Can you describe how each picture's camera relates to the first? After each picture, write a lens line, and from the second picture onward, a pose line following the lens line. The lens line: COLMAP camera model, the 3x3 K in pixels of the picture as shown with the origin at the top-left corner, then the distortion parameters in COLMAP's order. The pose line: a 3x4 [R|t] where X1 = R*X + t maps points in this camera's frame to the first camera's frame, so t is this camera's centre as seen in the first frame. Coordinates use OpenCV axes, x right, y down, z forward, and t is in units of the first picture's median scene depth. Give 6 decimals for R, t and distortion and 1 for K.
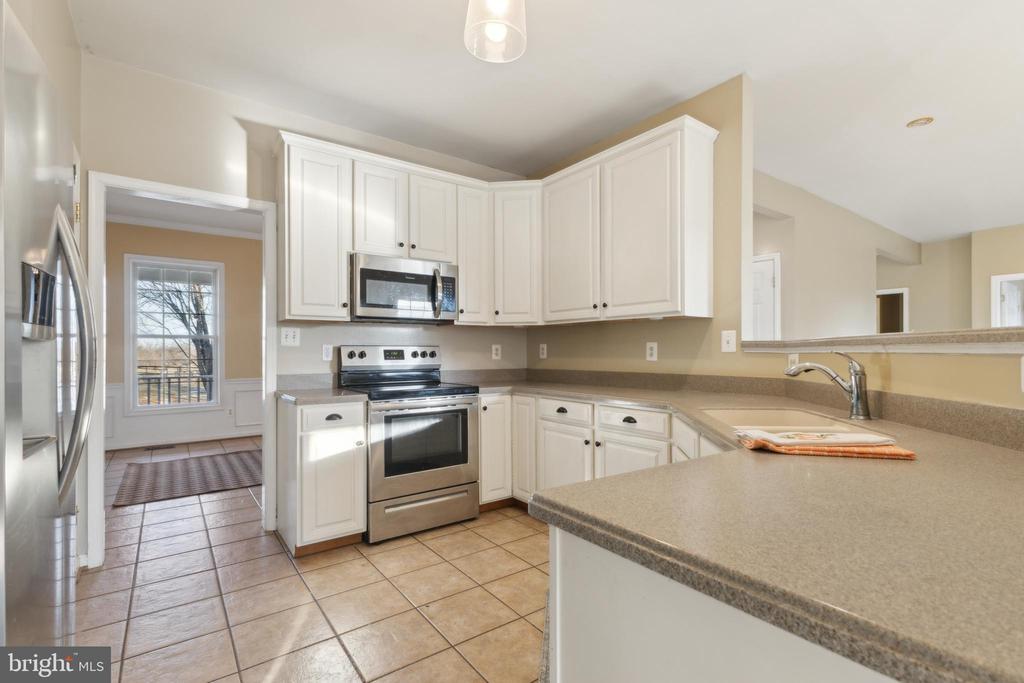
lens RADIAL K [[469.2, 0, 516.1], [0, 469.2, 348.6], [0, 0, 1]] dist [0.000893, 0.000036]
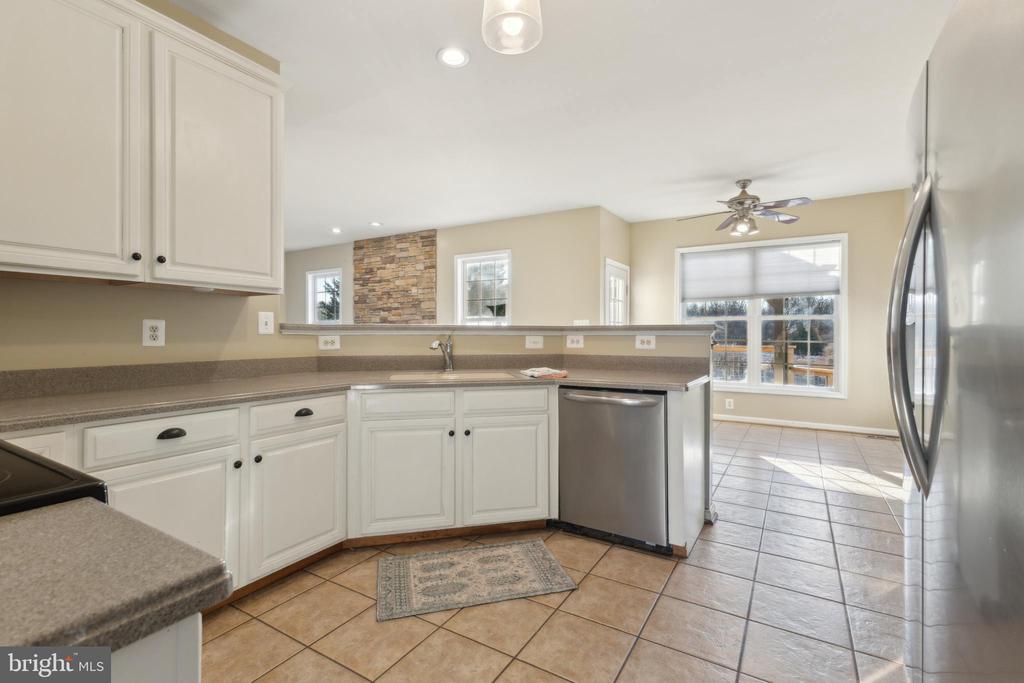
lens RADIAL K [[469.2, 0, 515.4], [0, 469.2, 336.4], [0, 0, 1]] dist [0.000893, 0.000036]
pose [[-0.379134, -0.004167, 0.925332, -0.613150], [-0.009677, 0.999953, 0.000538, 0.006729], [-0.925291, -0.008751, -0.379156, 0.847545]]
